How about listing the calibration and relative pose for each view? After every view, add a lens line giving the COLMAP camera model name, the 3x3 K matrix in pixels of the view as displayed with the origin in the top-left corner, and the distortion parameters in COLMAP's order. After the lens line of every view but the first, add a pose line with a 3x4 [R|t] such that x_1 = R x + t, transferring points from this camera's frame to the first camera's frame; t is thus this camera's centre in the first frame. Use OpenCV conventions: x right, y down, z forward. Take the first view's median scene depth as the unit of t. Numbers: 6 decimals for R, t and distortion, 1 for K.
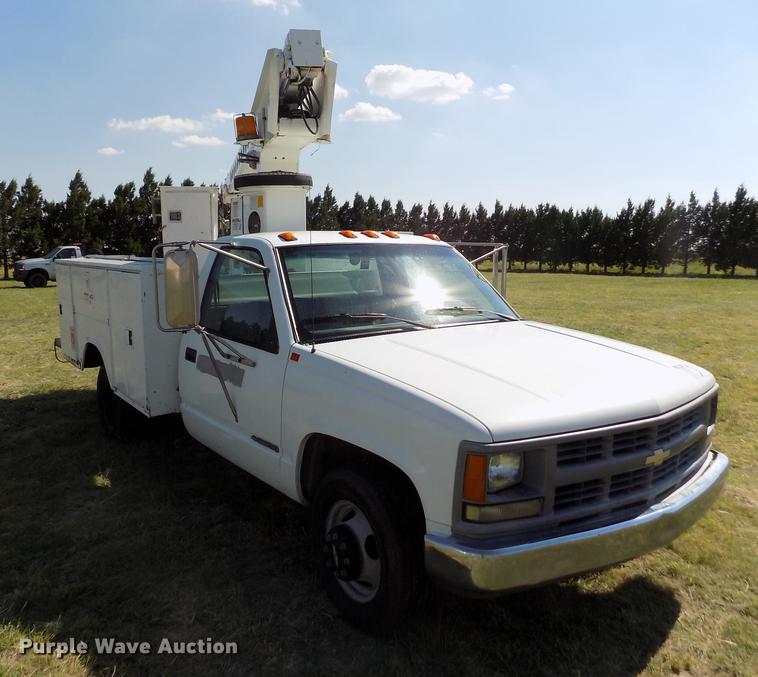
lens RADIAL K [[644.3, 0, 329.5], [0, 644.3, 338.8], [0, 0, 1]] dist [-0.096092, 0.117188]
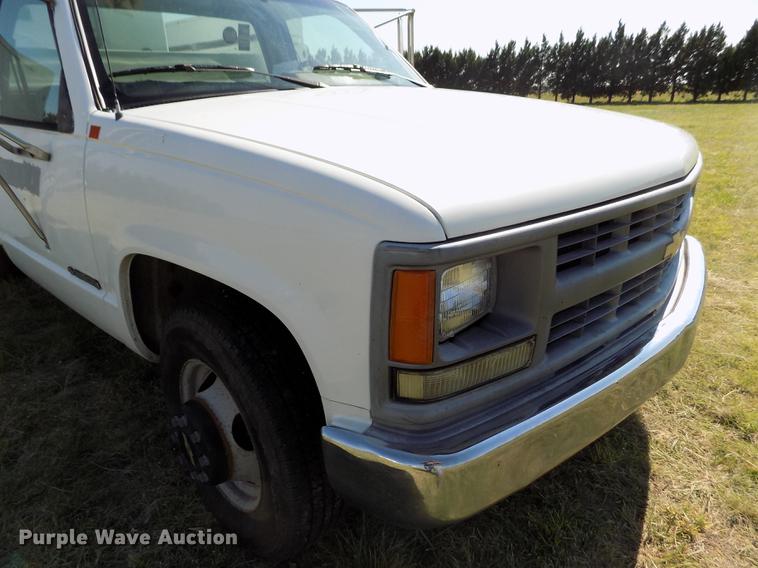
lens RADIAL K [[515.3, 0, 381.5], [0, 515.3, 281.8], [0, 0, 1]] dist [-0.056777, 0.053538]
pose [[0.971814, -0.103938, 0.211602, 0.044339], [0.056980, 0.974511, 0.216984, 0.037321], [-0.228761, -0.198811, 0.952965, 0.225709]]
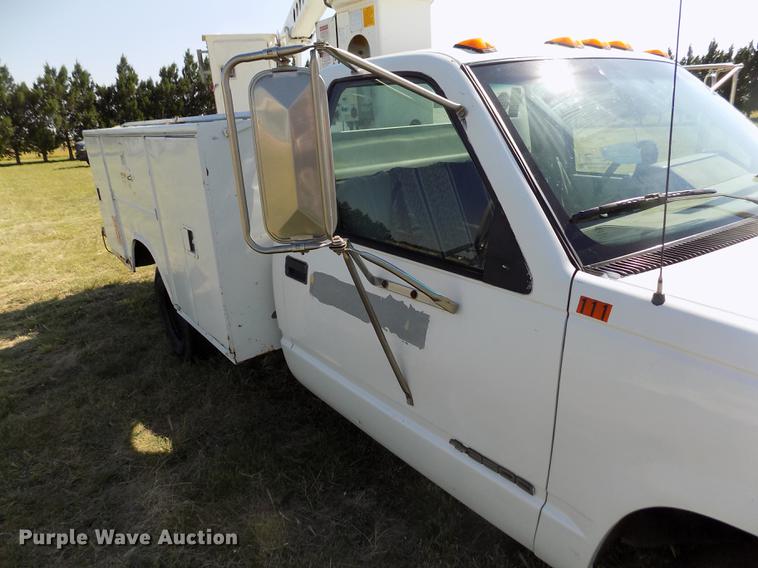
lens RADIAL K [[515.3, 0, 381.5], [0, 515.3, 281.8], [0, 0, 1]] dist [-0.056777, 0.053538]
pose [[0.996895, -0.066813, 0.041676, -0.100674], [0.058716, 0.983350, 0.171972, -0.027144], [-0.052472, -0.168991, 0.984220, 0.330814]]
